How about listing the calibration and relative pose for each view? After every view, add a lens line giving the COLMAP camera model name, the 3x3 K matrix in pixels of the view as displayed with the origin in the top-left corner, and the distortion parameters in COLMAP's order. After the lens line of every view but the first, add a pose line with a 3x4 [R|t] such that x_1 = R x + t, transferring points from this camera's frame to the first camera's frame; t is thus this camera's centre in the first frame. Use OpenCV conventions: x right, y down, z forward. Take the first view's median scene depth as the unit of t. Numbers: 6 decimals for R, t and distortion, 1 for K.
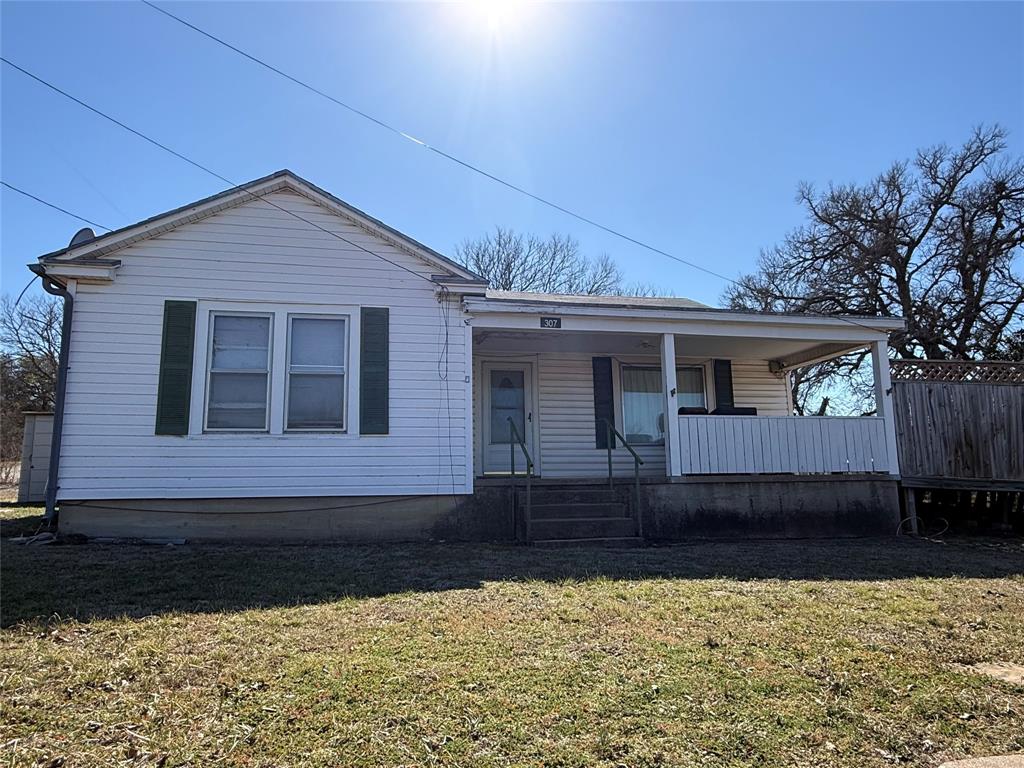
lens RADIAL K [[637.6, 0, 507.3], [0, 637.6, 392.9], [0, 0, 1]] dist [0.001868, 0.002052]
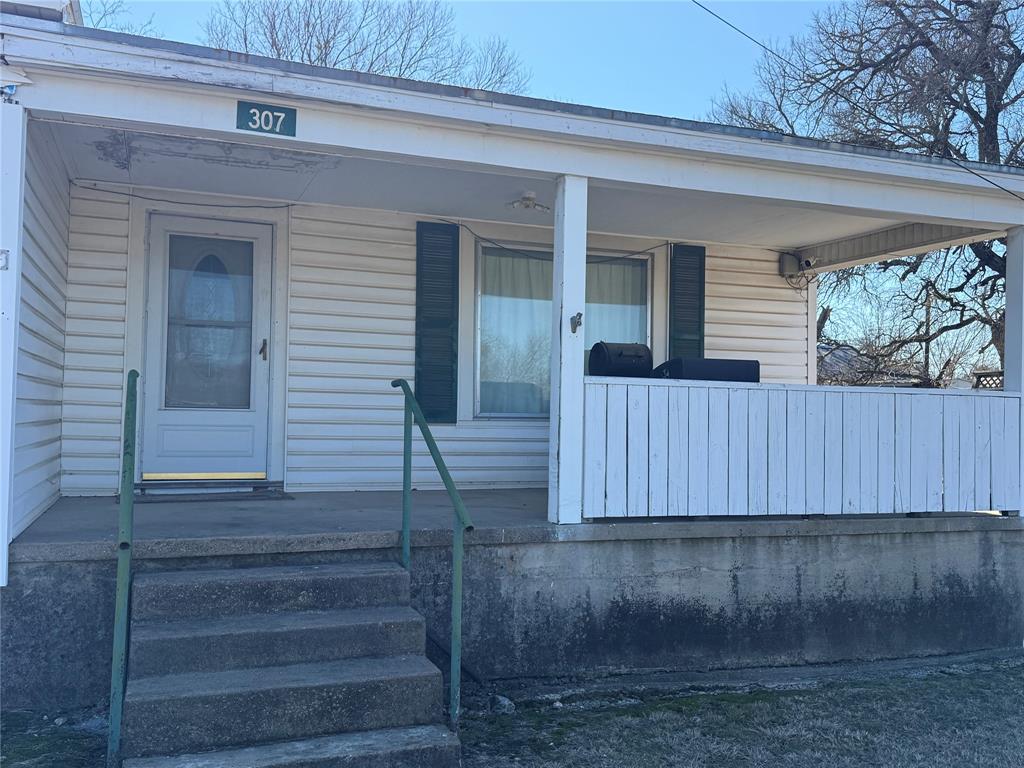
lens RADIAL K [[940.4, 0, 513.8], [0, 940.4, 381.7], [0, 0, 1]] dist [0.062067, 0.000000]
pose [[0.985460, 0.039495, 0.165253, 0.120861], [-0.058354, 0.992120, 0.110872, -0.027054], [-0.159572, -0.118903, 0.979999, 0.404529]]
